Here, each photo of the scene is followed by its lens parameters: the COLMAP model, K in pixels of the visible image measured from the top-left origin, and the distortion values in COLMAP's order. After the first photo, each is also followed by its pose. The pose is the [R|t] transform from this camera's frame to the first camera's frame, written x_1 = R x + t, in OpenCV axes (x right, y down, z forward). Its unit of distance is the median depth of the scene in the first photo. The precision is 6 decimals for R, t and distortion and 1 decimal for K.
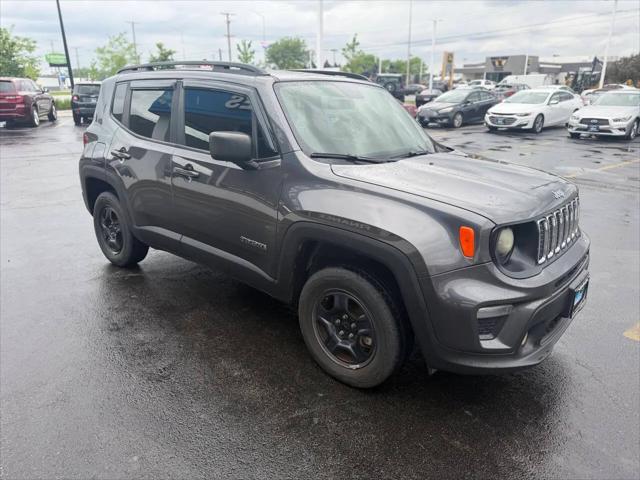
lens RADIAL K [[451.7, 0, 319.2], [0, 451.7, 235.8], [0, 0, 1]] dist [0.010577, -0.011550]
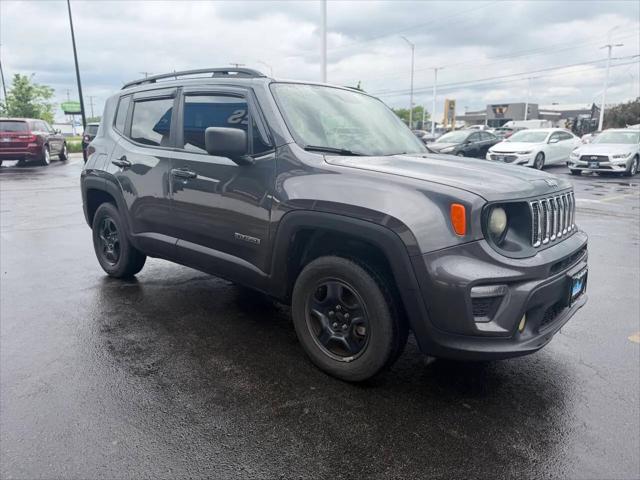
lens RADIAL K [[451.7, 0, 321.3], [0, 451.7, 237.7], [0, 0, 1]] dist [0.010577, -0.011550]
pose [[0.999961, 0.000491, -0.008762, 0.025797], [-0.001323, 0.995452, -0.095256, 0.109474], [0.008675, 0.095264, 0.995414, 0.011336]]
